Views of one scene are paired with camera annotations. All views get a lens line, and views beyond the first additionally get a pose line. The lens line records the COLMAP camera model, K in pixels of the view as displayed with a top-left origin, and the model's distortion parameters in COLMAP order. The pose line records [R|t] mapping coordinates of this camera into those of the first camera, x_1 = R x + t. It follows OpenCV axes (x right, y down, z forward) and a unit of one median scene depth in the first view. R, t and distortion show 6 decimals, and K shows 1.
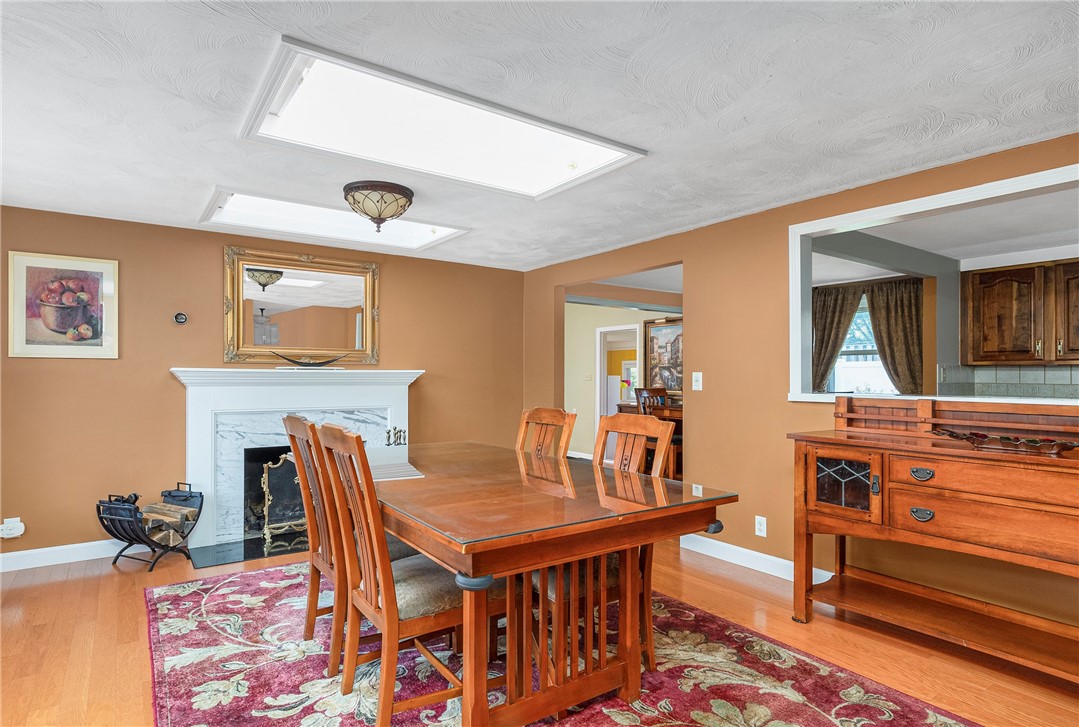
lens RADIAL K [[581.9, 0, 539.5], [0, 581.9, 363.5], [0, 0, 1]] dist [-0.000175, -0.000058]
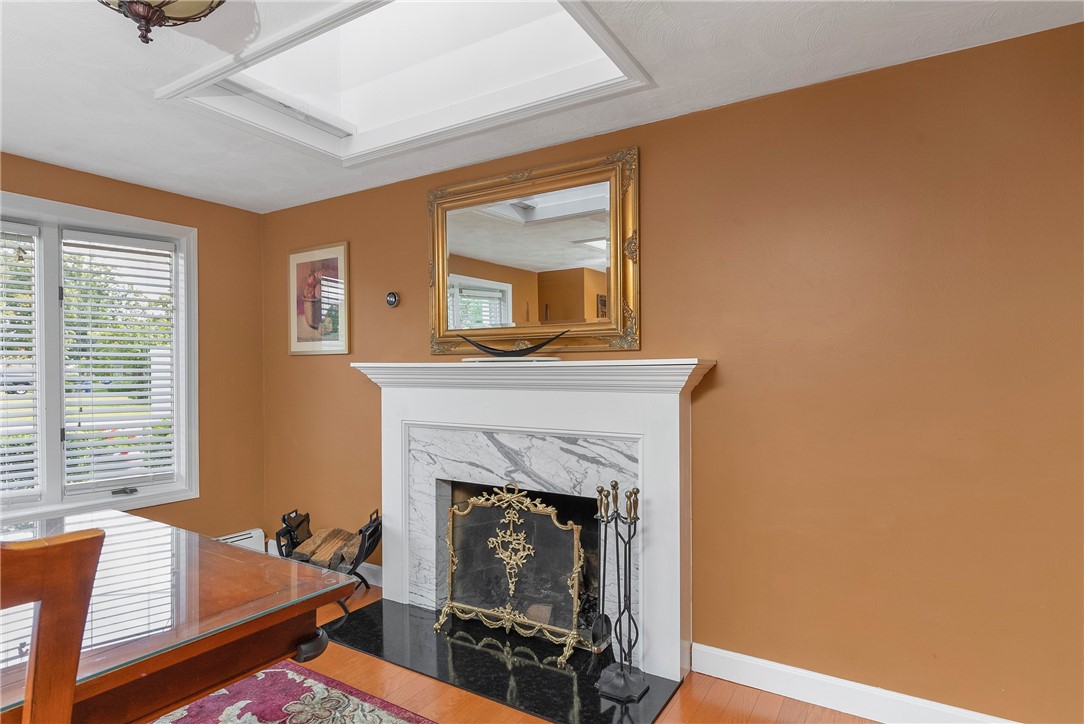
lens RADIAL K [[595.2, 0, 525.3], [0, 595.2, 378.7], [0, 0, 1]] dist [-0.000097, 0.000629]
pose [[0.382061, 0.003722, -0.924129, 0.181018], [0.019663, 0.999733, 0.012156, 0.021477], [0.923928, -0.022815, 0.381886, 0.823472]]
